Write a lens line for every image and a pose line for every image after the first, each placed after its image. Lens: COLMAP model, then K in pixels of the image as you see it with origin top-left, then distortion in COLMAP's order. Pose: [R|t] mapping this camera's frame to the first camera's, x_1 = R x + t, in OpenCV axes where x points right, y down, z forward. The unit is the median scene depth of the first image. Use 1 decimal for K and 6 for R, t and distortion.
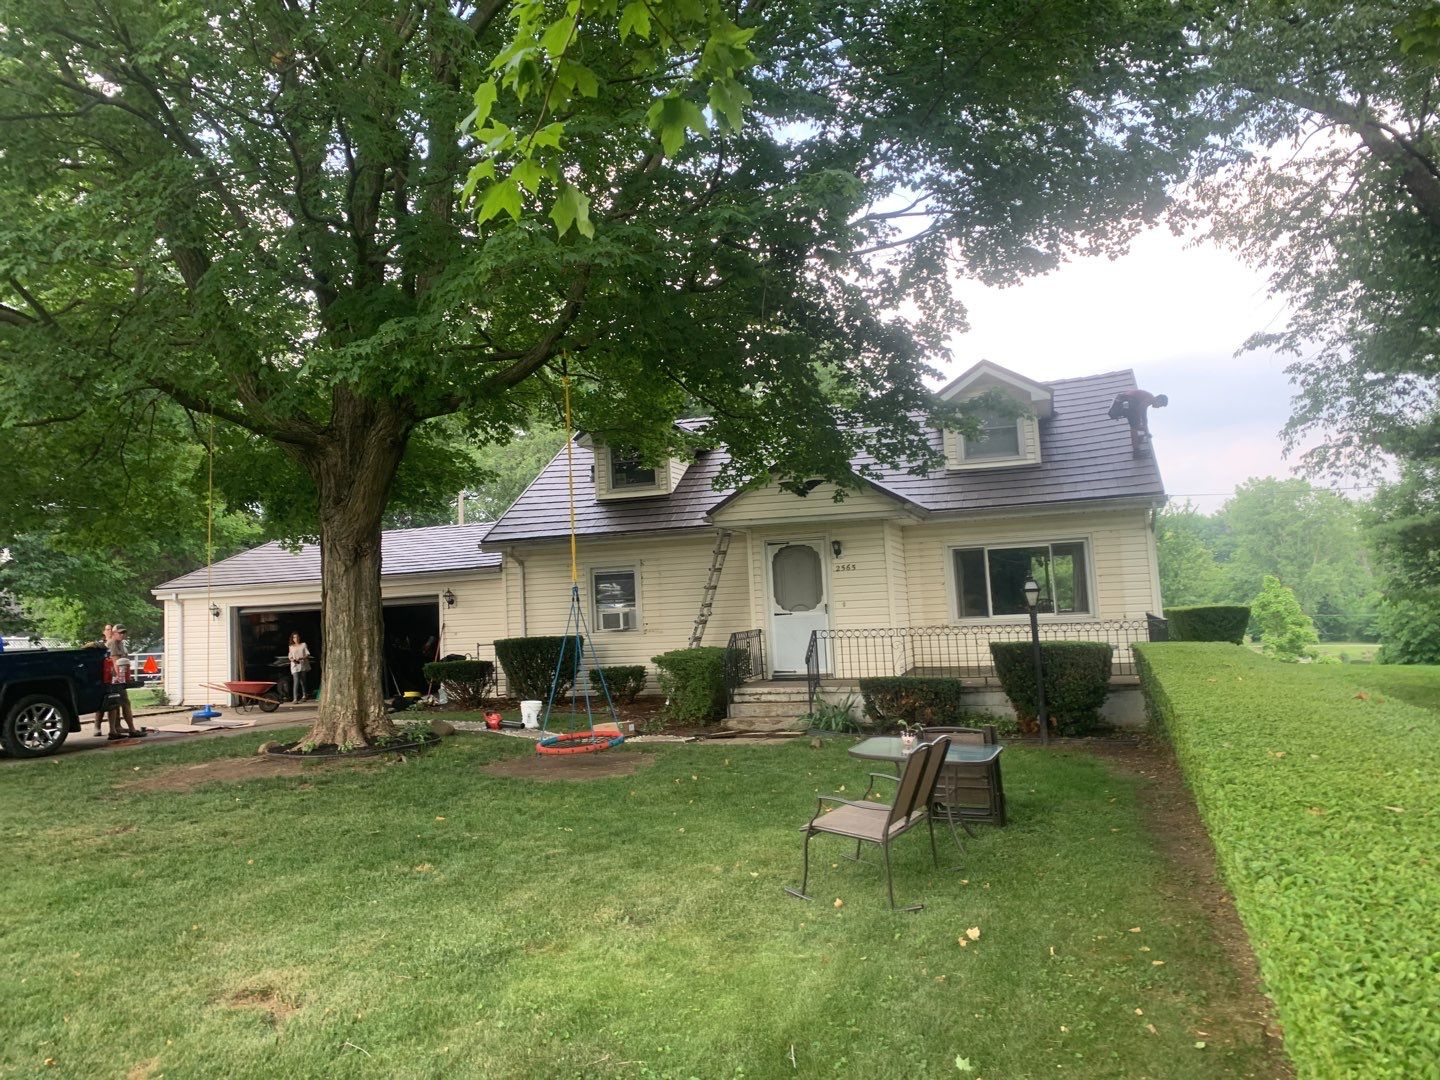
lens RADIAL K [[1053.7, 0, 720.0], [0, 1053.7, 540.0], [0, 0, 1]] dist [0.002703, -0.010811]
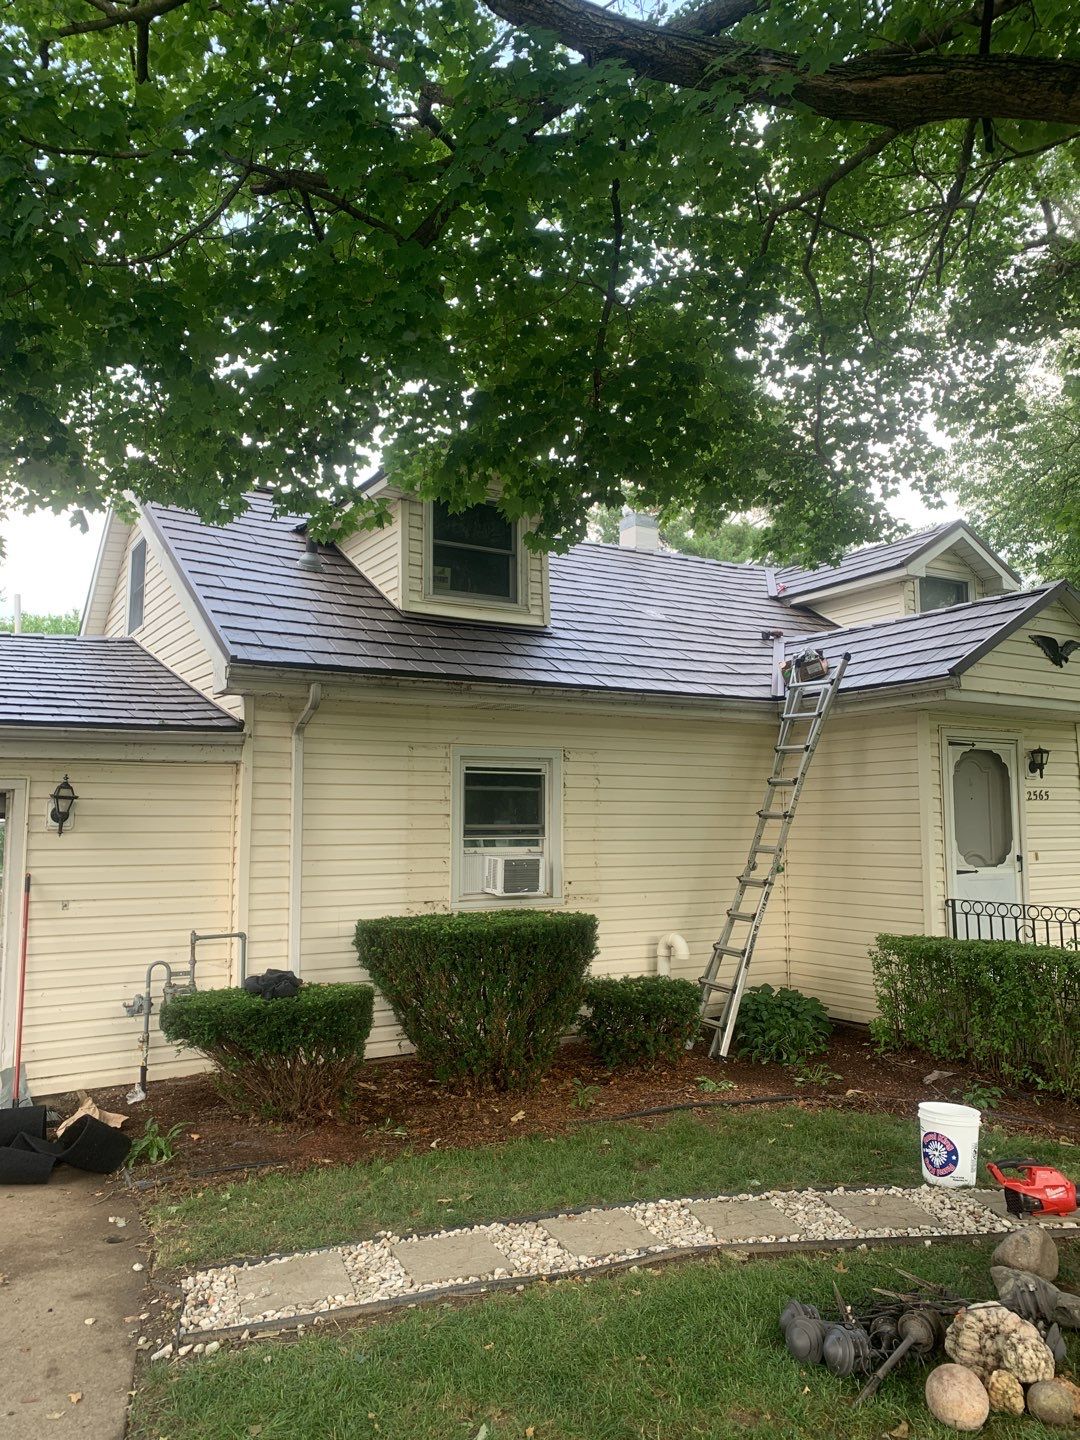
lens RADIAL K [[1053.7, 0, 540.0], [0, 1053.7, 720.0], [0, 0, 1]] dist [0.002703, -0.010811]
pose [[0.669765, 0.111591, 0.734141, -0.424393], [-0.074731, 0.993754, -0.082875, 0.045142], [-0.738803, 0.000644, 0.673921, 0.659706]]
